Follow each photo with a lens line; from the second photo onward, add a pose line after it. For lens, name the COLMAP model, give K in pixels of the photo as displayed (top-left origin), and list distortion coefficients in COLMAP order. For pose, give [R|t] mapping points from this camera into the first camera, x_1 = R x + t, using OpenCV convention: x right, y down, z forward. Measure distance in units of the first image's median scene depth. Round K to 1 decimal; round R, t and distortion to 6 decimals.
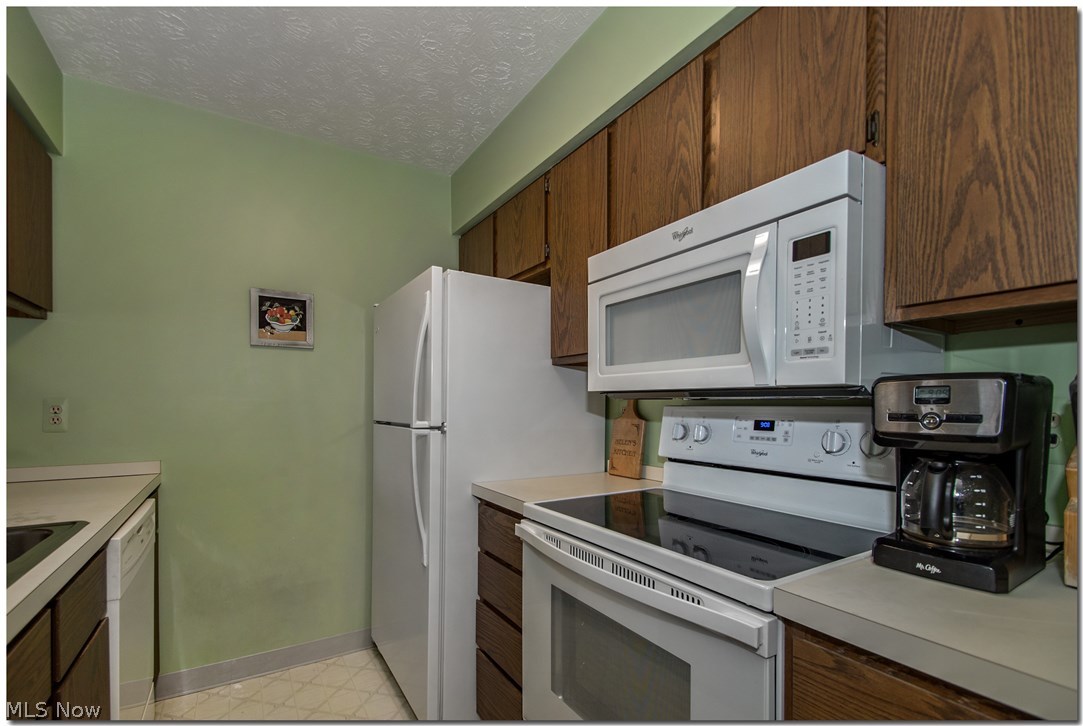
lens RADIAL K [[493.3, 0, 562.2], [0, 493.3, 412.1], [0, 0, 1]] dist [0.000473, -0.000217]
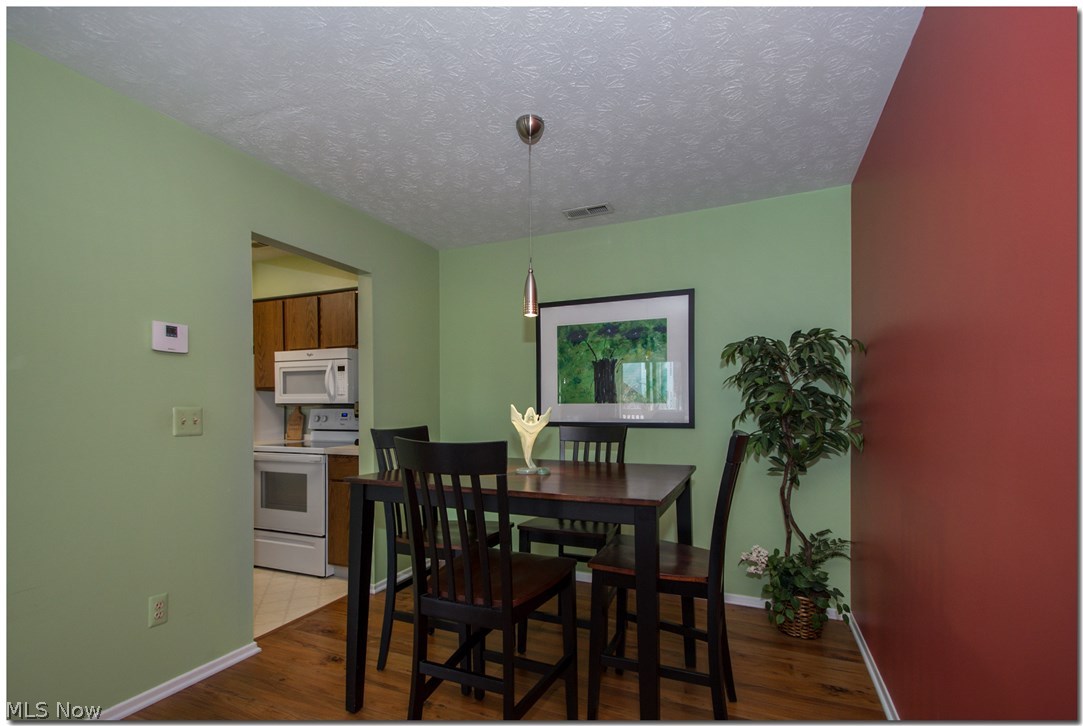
lens RADIAL K [[479.9, 0, 567.8], [0, 479.9, 407.6], [0, 0, 1]] dist [0.001042, 0.000027]
pose [[0.825211, -0.011750, 0.564703, -0.105923], [0.017673, 0.999831, -0.005023, 0.018006], [-0.564548, 0.014125, 0.825279, -1.979671]]
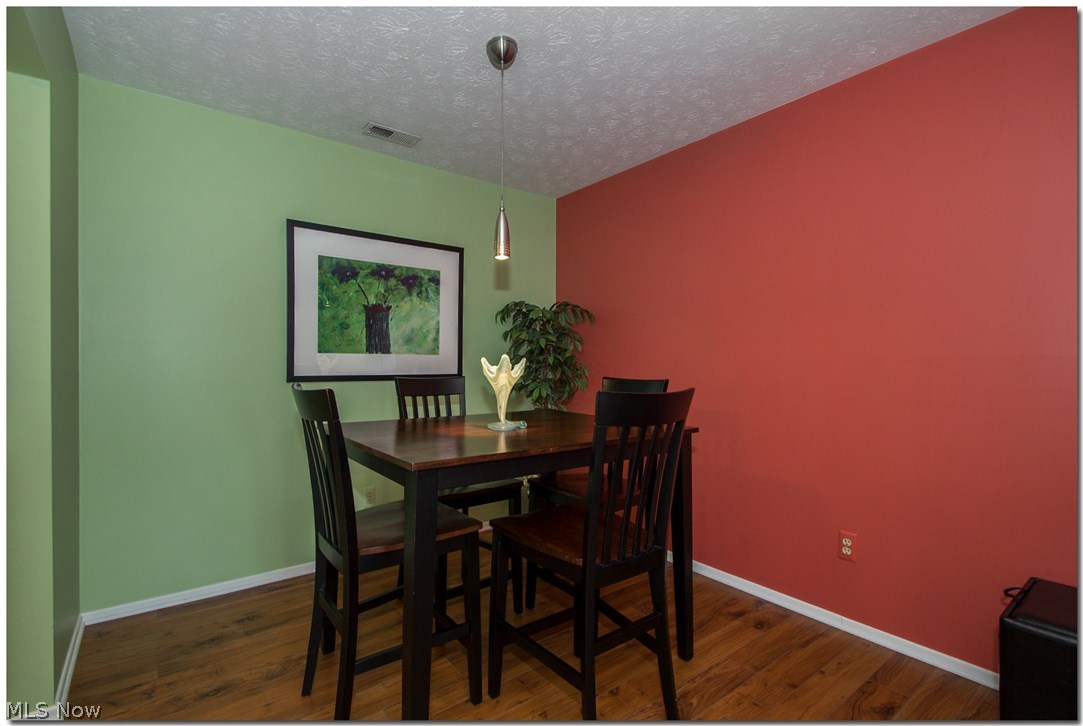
lens RADIAL K [[482.5, 0, 507.1], [0, 482.5, 366.7], [0, 0, 1]] dist [-0.000919, -0.000277]
pose [[-0.033214, -0.019055, 0.999267, -0.692844], [0.005302, 0.999801, 0.019241, 0.008208], [-0.999434, 0.005937, -0.033107, -0.757602]]
